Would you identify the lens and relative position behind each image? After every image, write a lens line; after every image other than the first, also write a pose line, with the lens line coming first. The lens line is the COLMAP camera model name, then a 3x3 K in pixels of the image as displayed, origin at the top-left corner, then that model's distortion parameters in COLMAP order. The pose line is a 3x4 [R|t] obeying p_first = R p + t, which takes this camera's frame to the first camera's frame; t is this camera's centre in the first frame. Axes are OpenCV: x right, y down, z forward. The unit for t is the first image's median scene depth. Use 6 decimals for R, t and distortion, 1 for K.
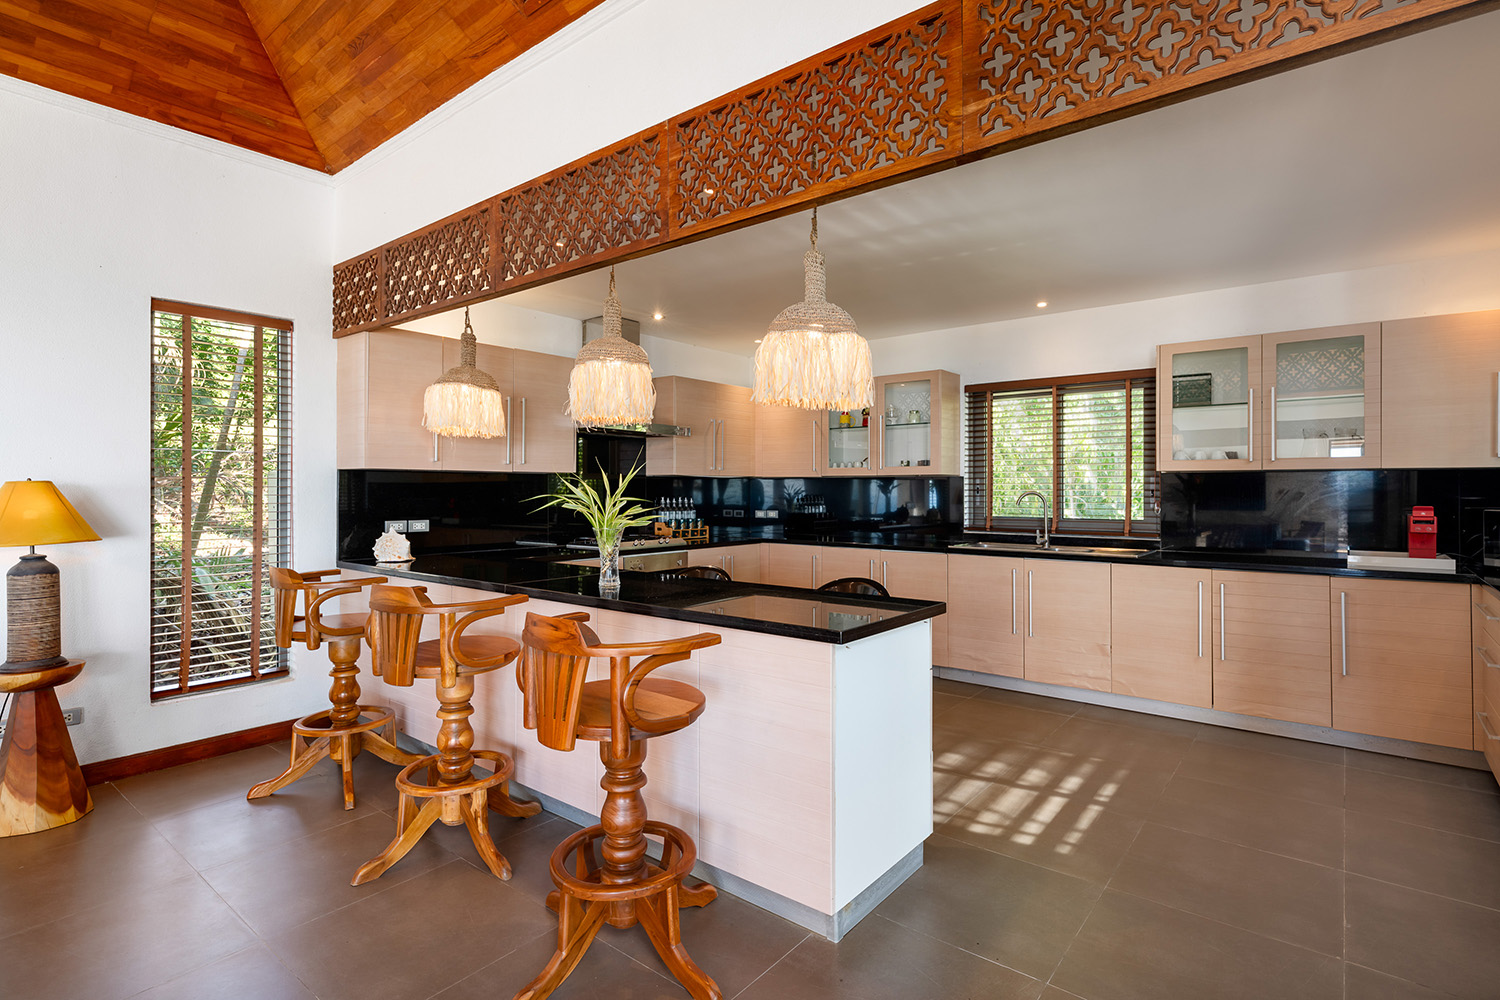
lens RADIAL K [[737.6, 0, 760.7], [0, 737.6, 486.7], [0, 0, 1]] dist [0.003352, 0.000905]
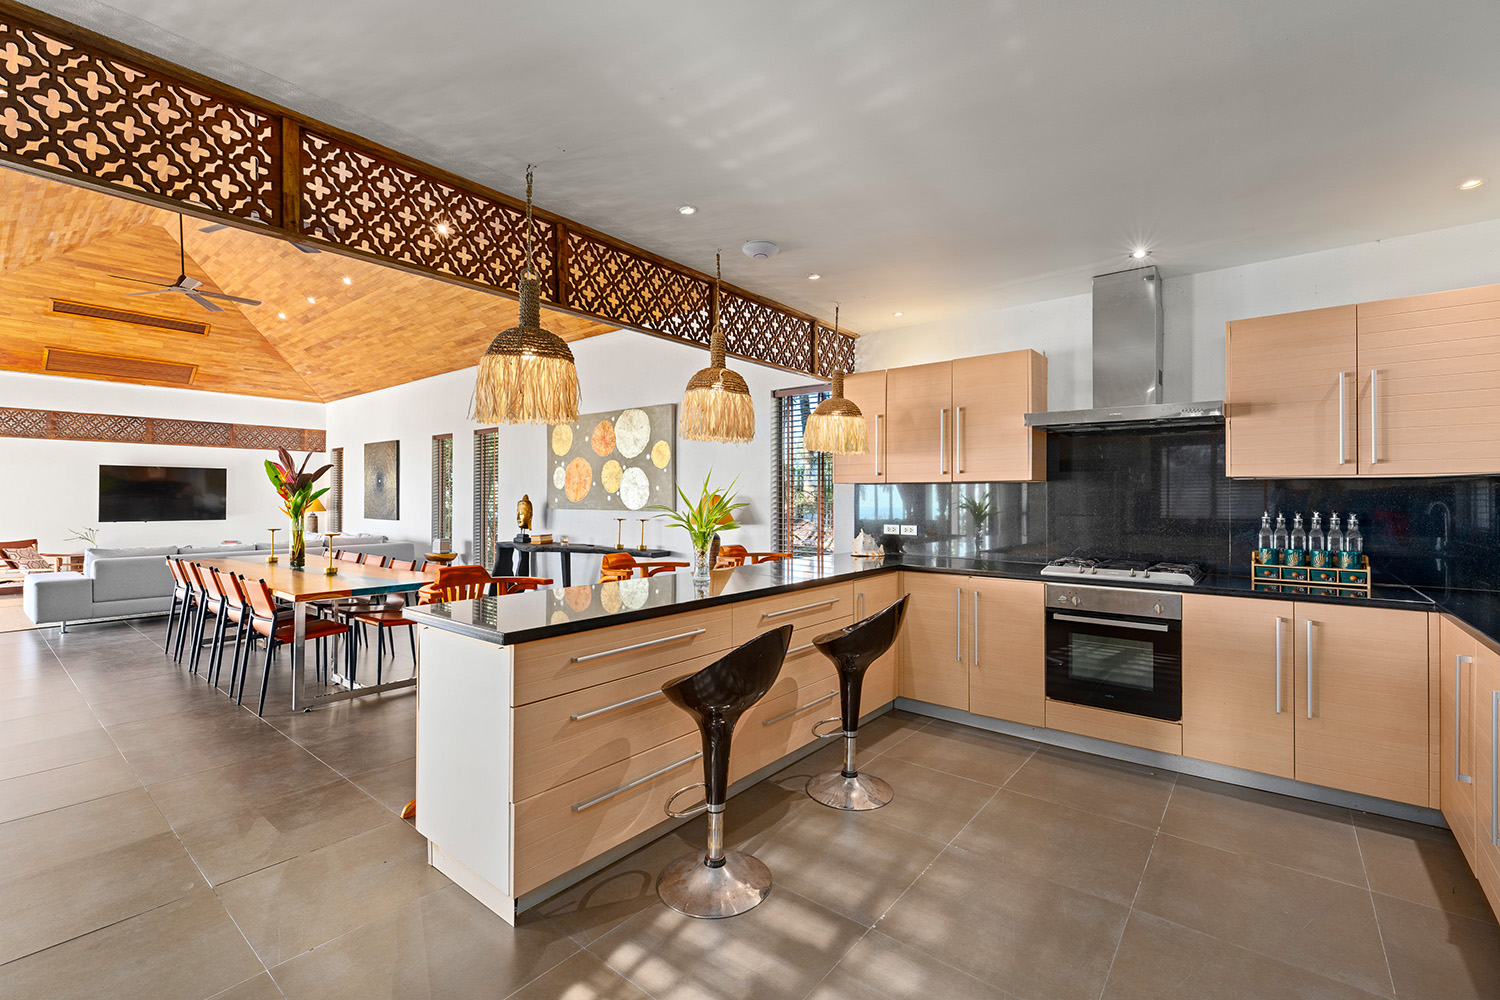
lens RADIAL K [[686.2, 0, 760.2], [0, 686.2, 497.7], [0, 0, 1]] dist [-0.000256, 0.001077]
pose [[-0.030290, -0.001417, -0.999540, 0.745255], [0.001133, 0.999998, -0.001452, 0.004126], [0.999541, -0.001176, -0.030289, 0.945512]]
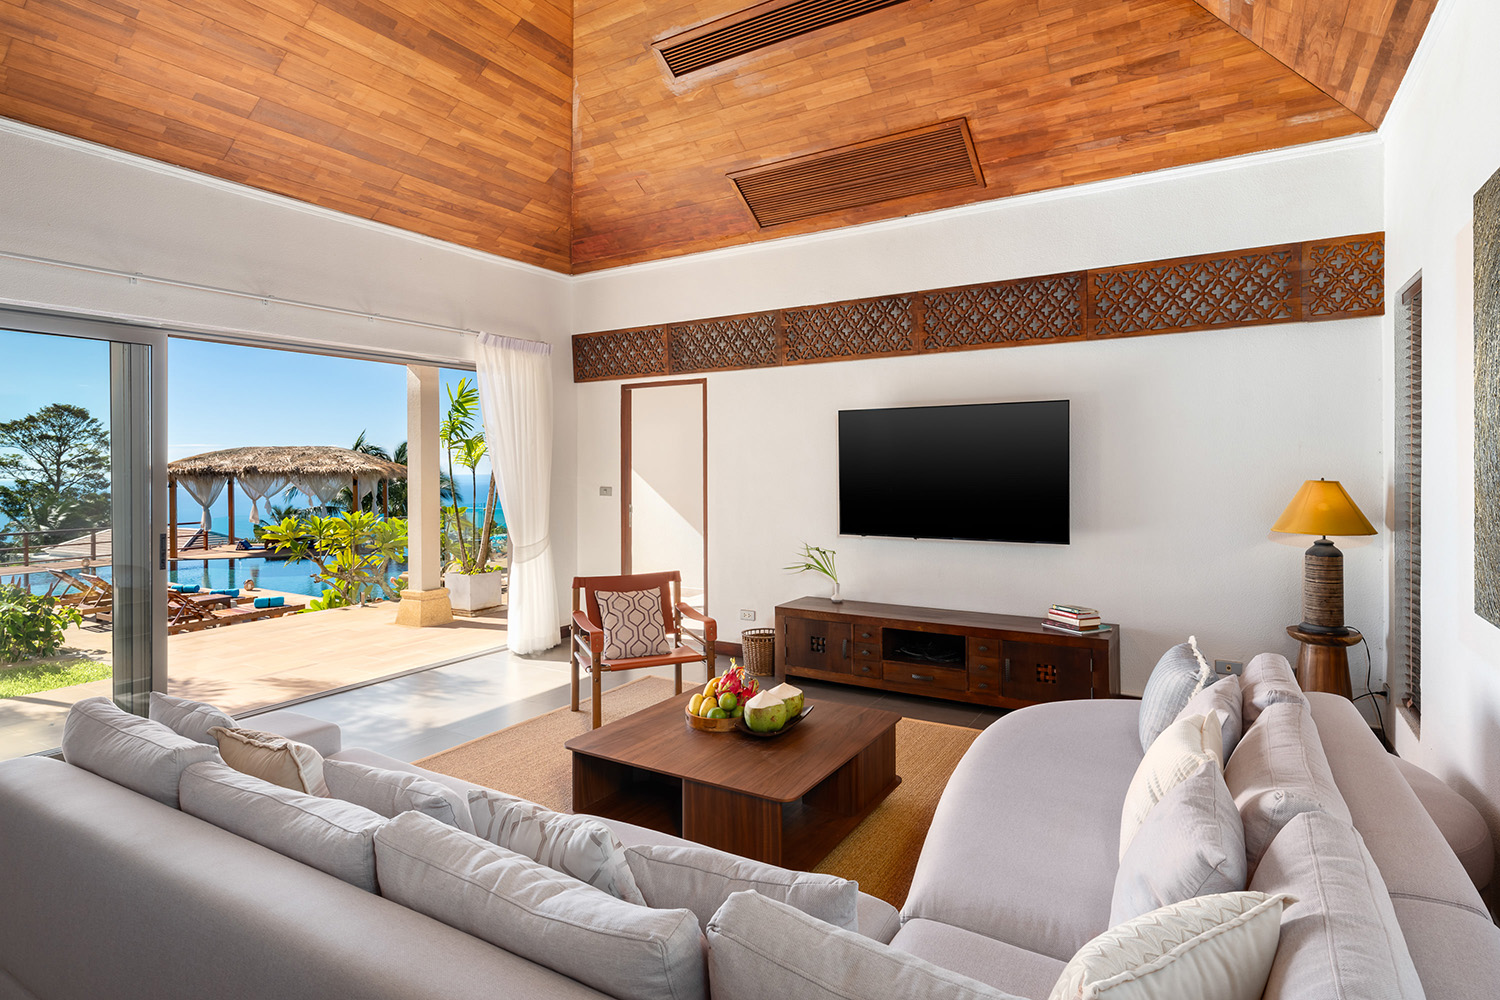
lens RADIAL K [[768.5, 0, 774.4], [0, 768.5, 464.5], [0, 0, 1]] dist [0.003409, -0.000900]
pose [[-0.990321, 0.010802, -0.138372, -1.481526], [0.010924, 0.999940, -0.000128, -0.033132], [0.138362, -0.001638, -0.990380, -0.314346]]
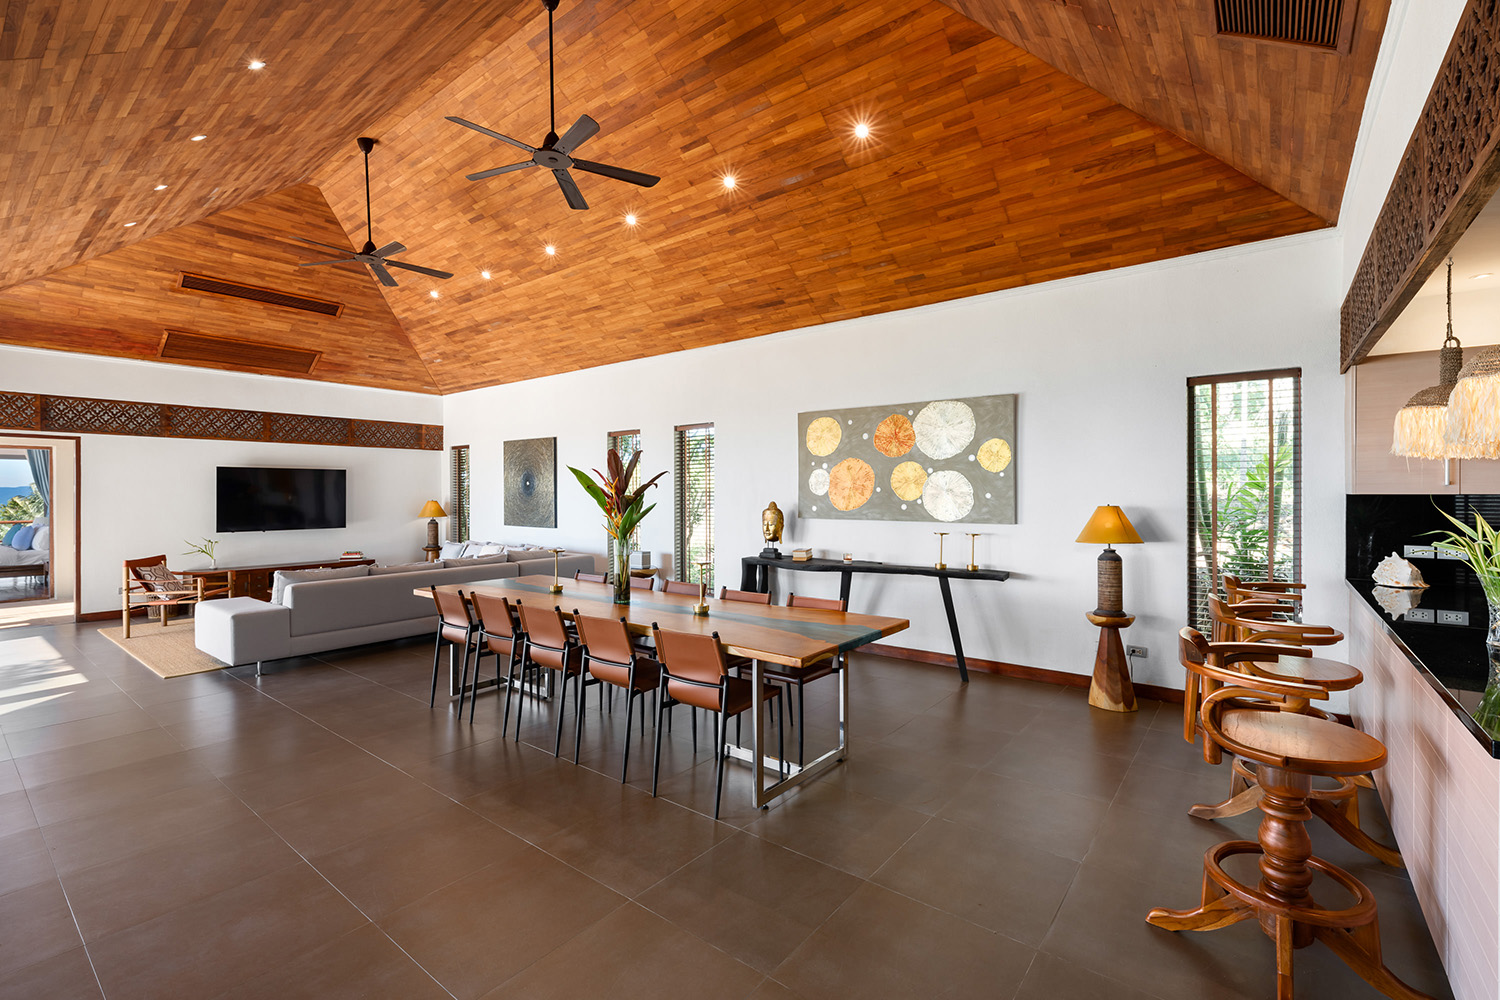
lens RADIAL K [[686.2, 0, 753.4], [0, 686.2, 498.4], [0, 0, 1]] dist [-0.000256, 0.001077]
pose [[-0.007348, 0.009937, -0.999924, 0.466168], [0.005685, 0.999935, 0.009896, -0.034521], [0.999957, -0.005612, -0.007404, 0.145812]]
